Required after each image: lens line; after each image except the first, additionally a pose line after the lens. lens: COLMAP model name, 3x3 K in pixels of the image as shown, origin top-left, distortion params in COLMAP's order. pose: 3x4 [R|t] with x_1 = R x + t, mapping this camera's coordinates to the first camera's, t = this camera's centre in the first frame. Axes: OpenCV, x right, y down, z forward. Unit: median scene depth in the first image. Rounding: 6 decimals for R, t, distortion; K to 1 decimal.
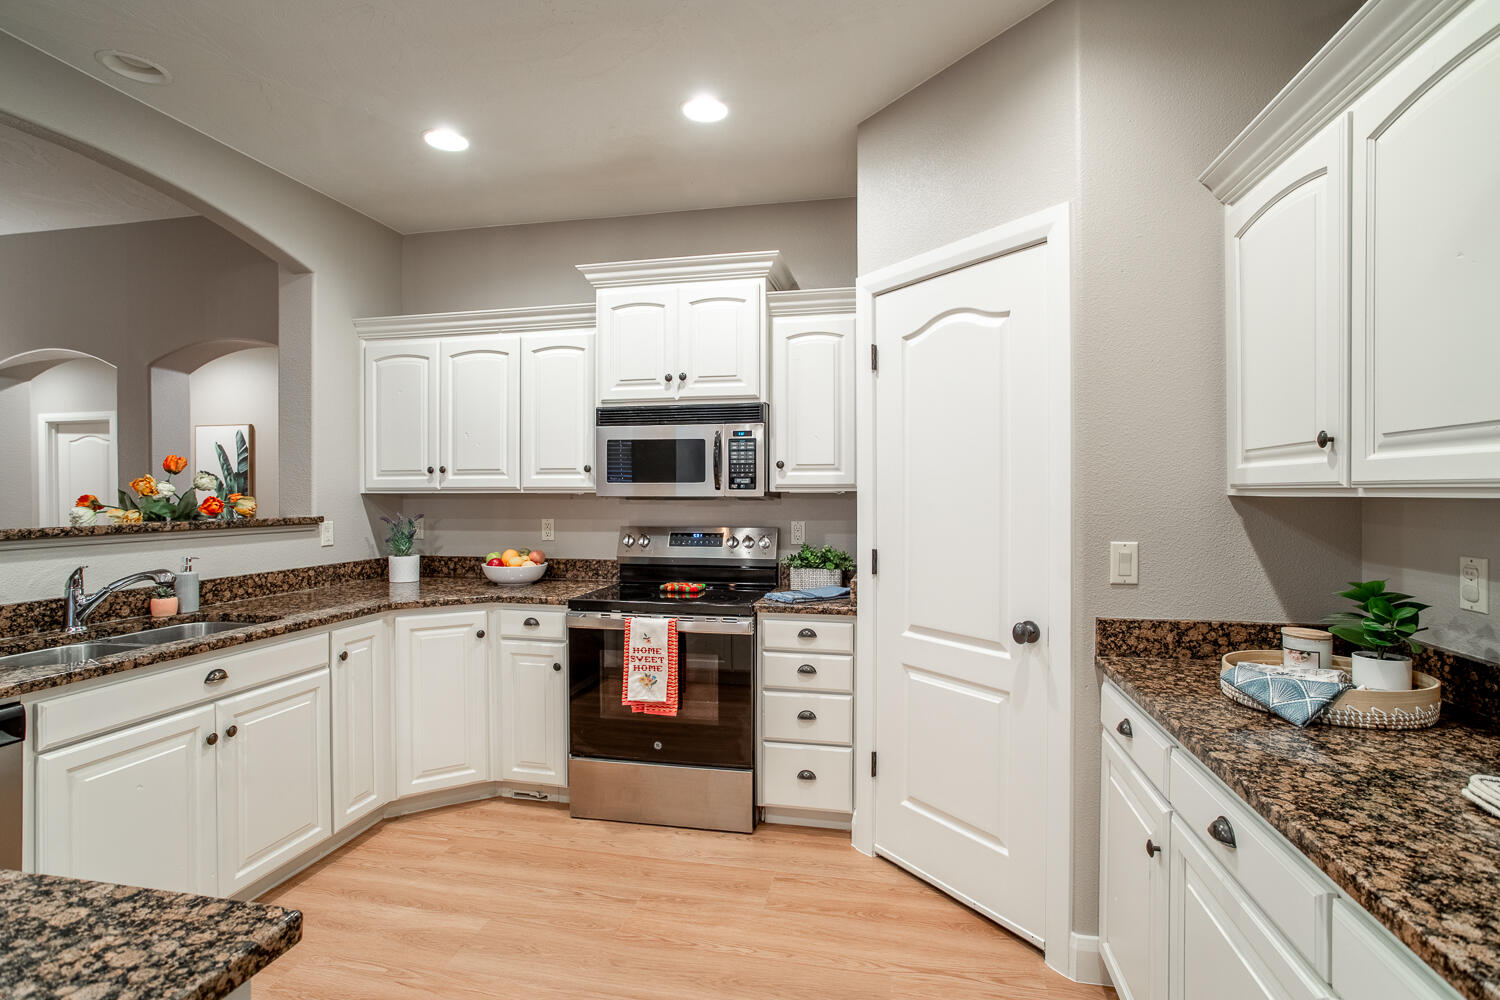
lens RADIAL K [[728.6, 0, 743.0], [0, 728.6, 498.4], [0, 0, 1]] dist [-0.040309, 0.023077]
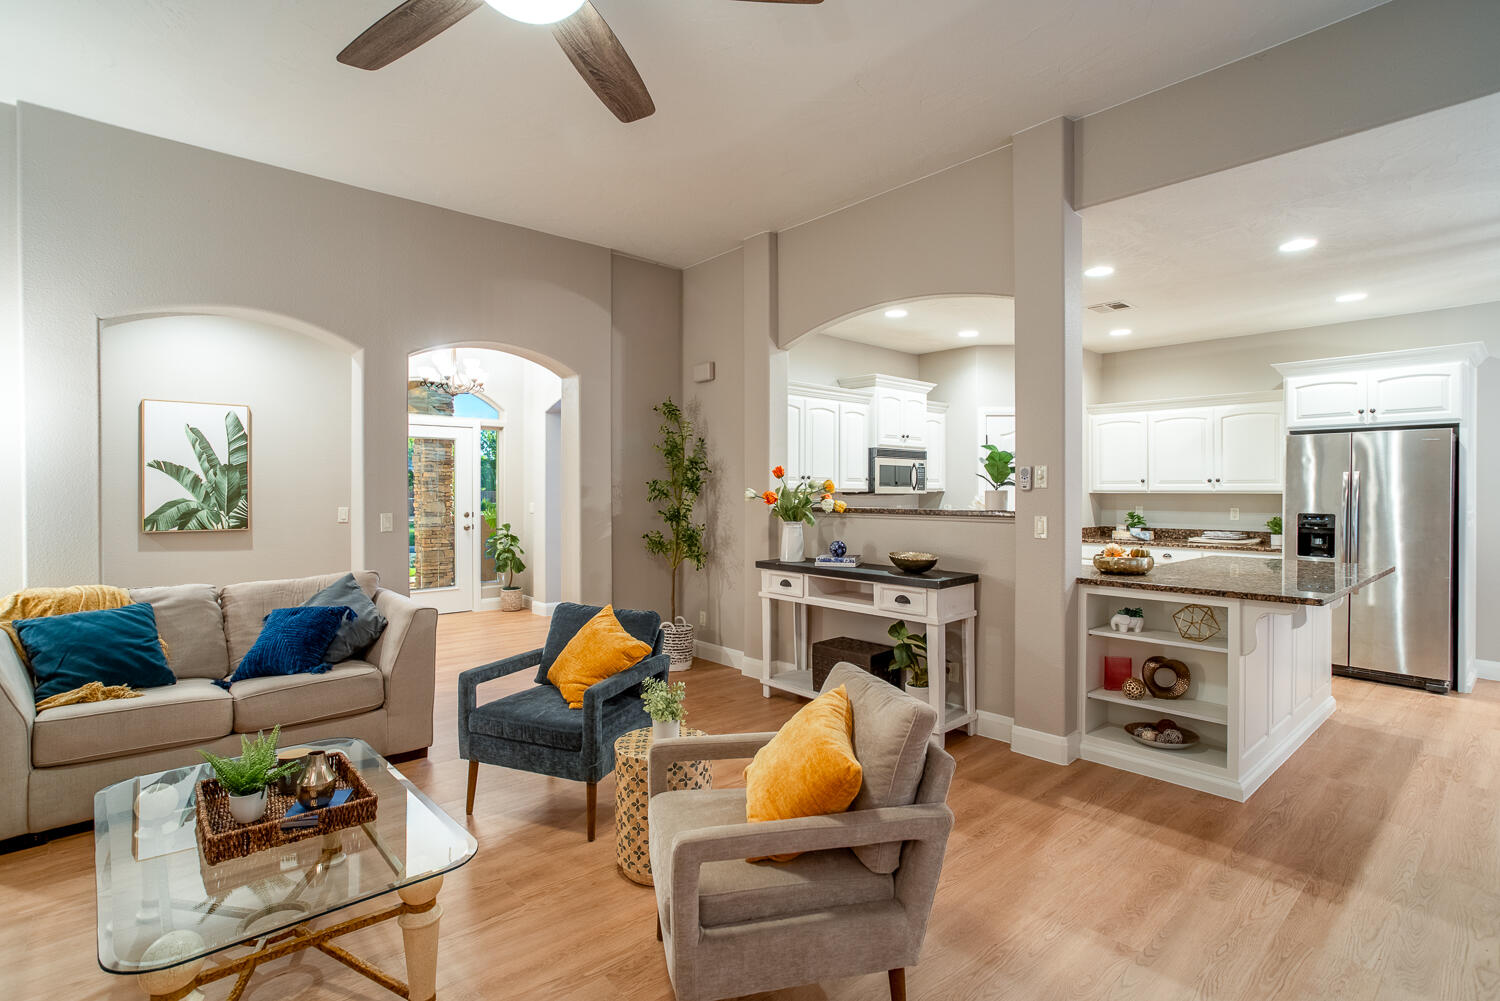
lens RADIAL K [[728.6, 0, 757.7], [0, 728.6, 493.7], [0, 0, 1]] dist [-0.040309, 0.023077]
pose [[0.588140, -0.000890, 0.808758, -2.080983], [0.003968, 0.999991, -0.001785, -0.000101], [-0.808749, 0.004259, 0.588138, 0.121417]]
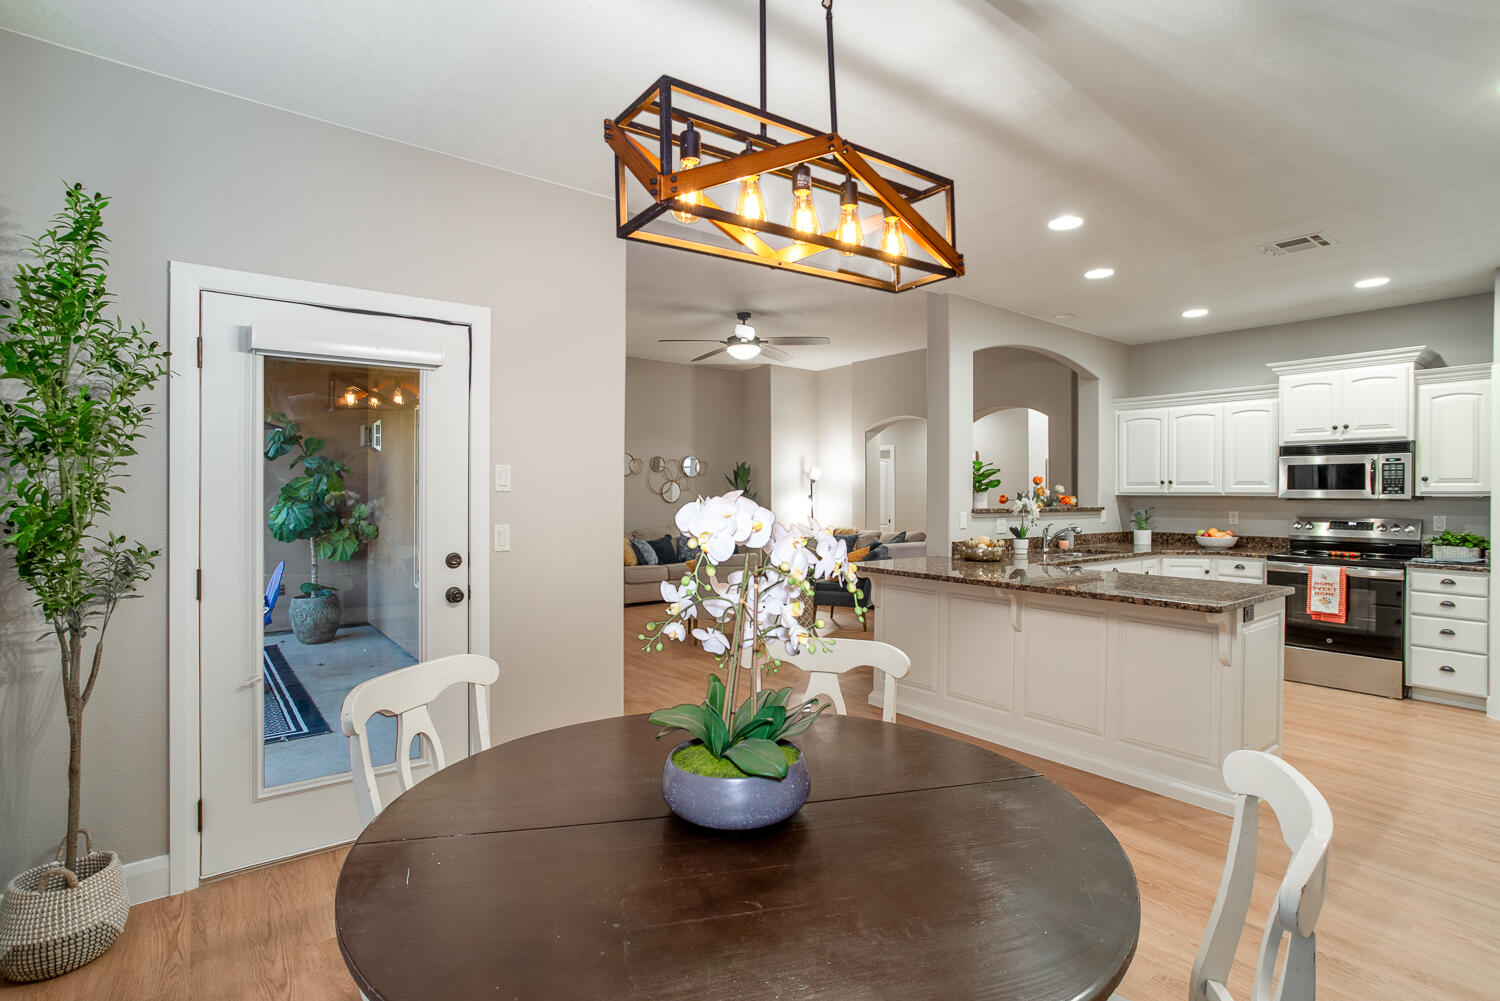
lens RADIAL K [[728.6, 0, 757.5], [0, 728.6, 495.4], [0, 0, 1]] dist [-0.040309, 0.023077]
pose [[0.777322, 0.006541, -0.629069, -0.100251], [-0.010291, 0.999944, -0.002320, 0.008721], [0.629019, 0.008277, 0.777346, -1.150061]]
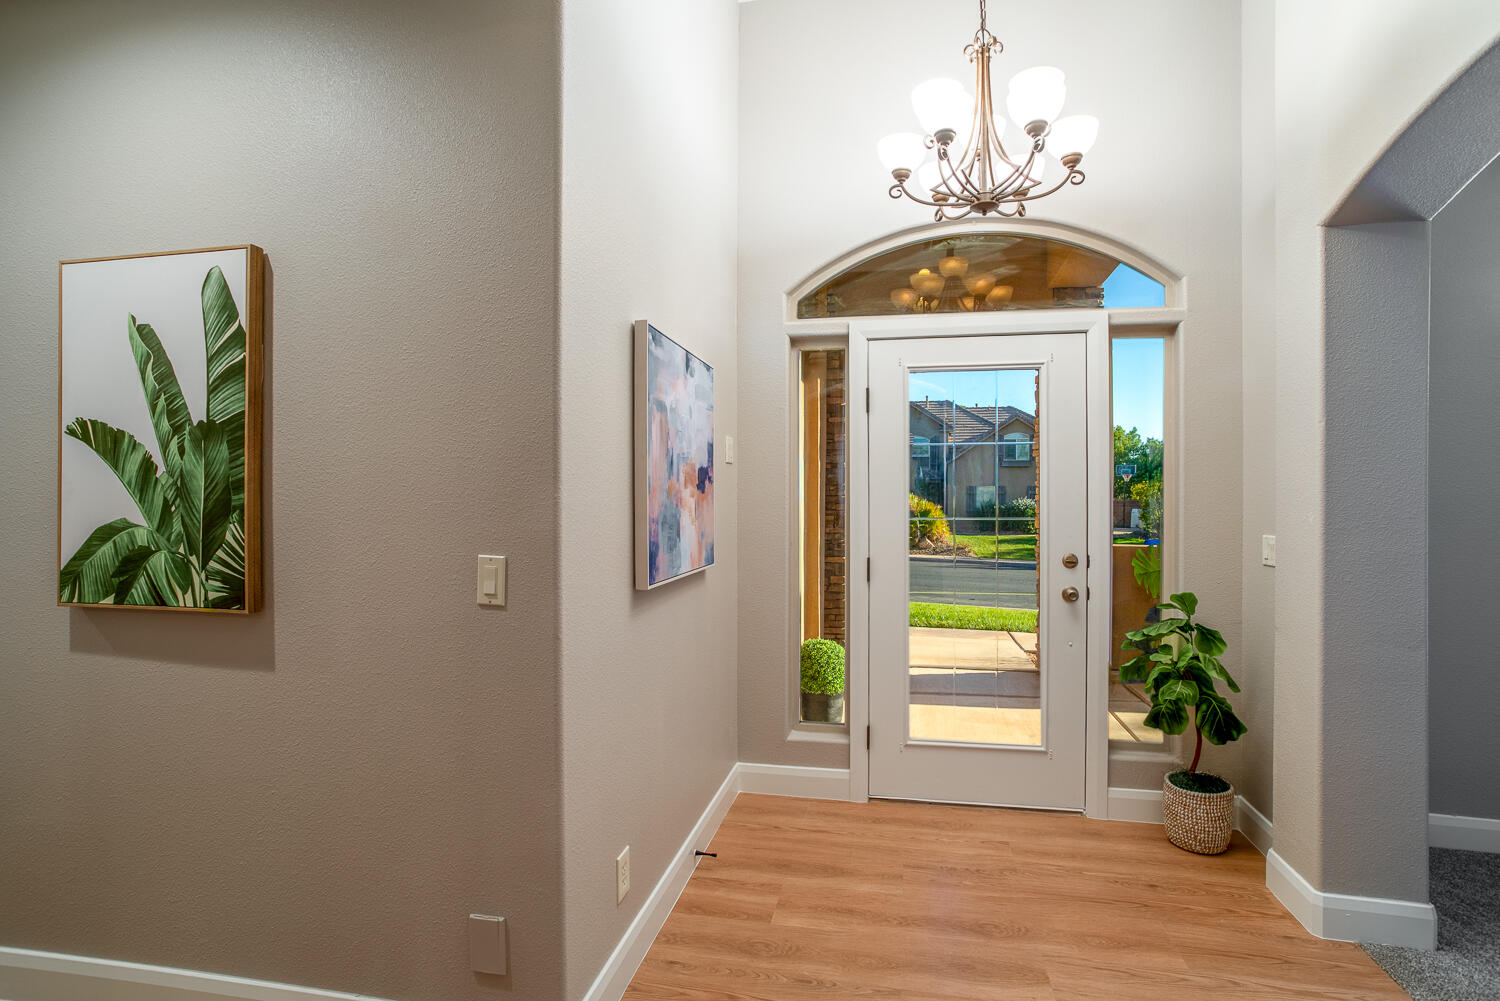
lens RADIAL K [[728.6, 0, 755.9], [0, 728.6, 500.1], [0, 0, 1]] dist [-0.040309, 0.023077]
pose [[0.999996, 0.001653, 0.002239, -1.026404], [-0.001636, 0.999972, -0.007304, -0.009336], [-0.002251, 0.007301, 0.999971, 1.506324]]
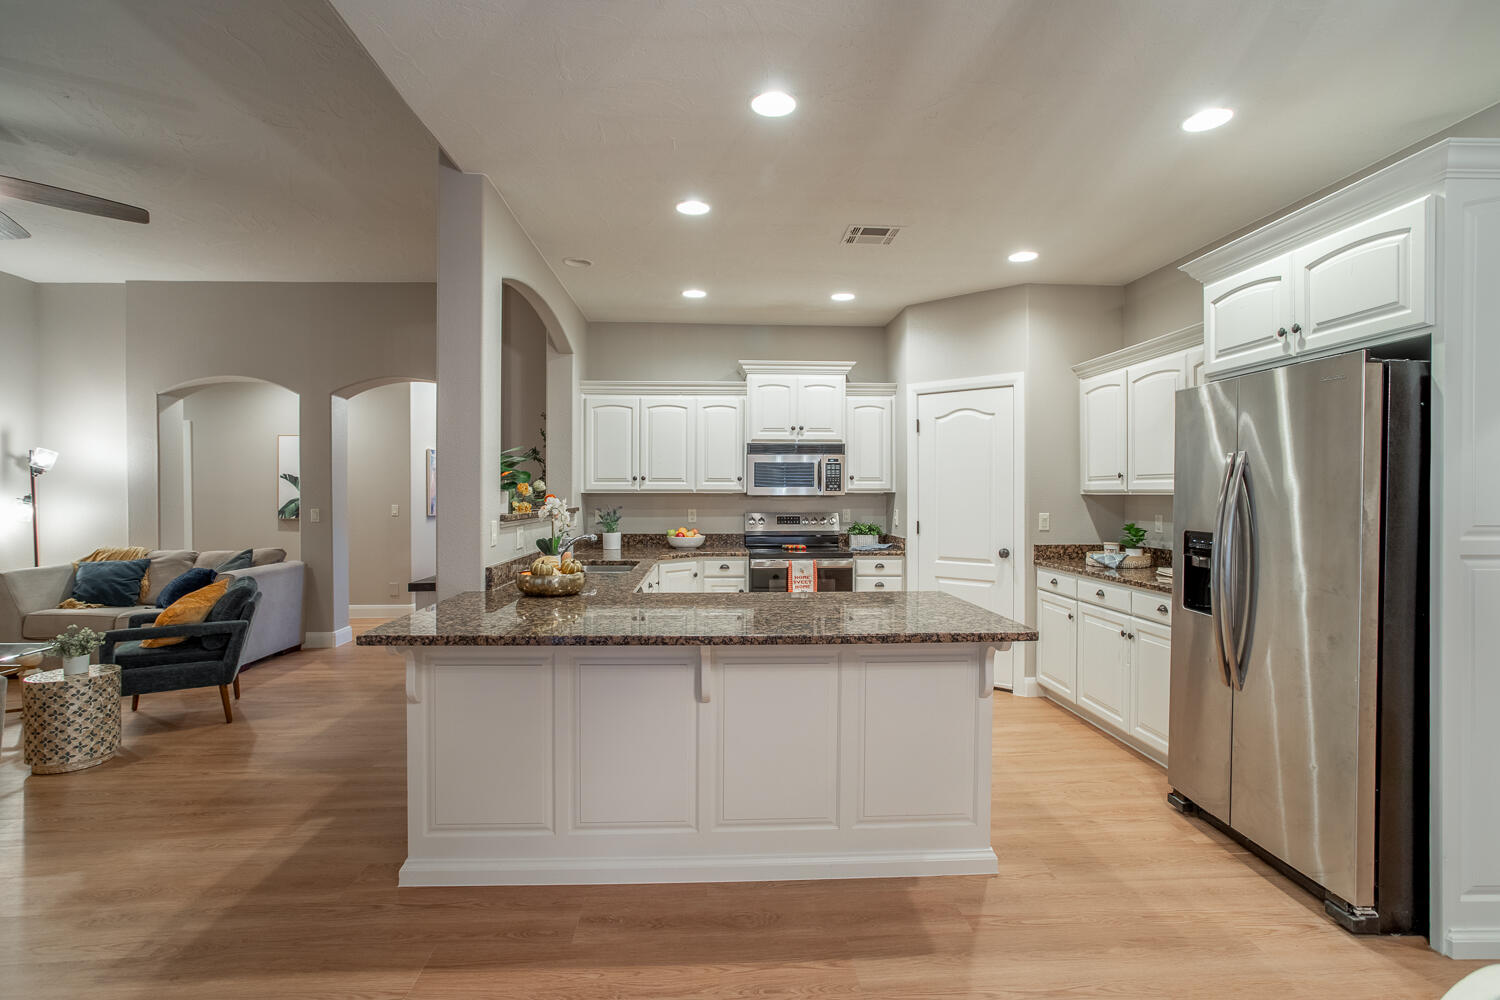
lens RADIAL K [[728.6, 0, 749.6], [0, 728.6, 498.3], [0, 0, 1]] dist [-0.040309, 0.023077]
pose [[0.964796, -0.001091, 0.262998, -0.692741], [0.001080, 0.999999, 0.000186, 0.005438], [-0.262998, 0.000105, 0.964796, -0.708372]]
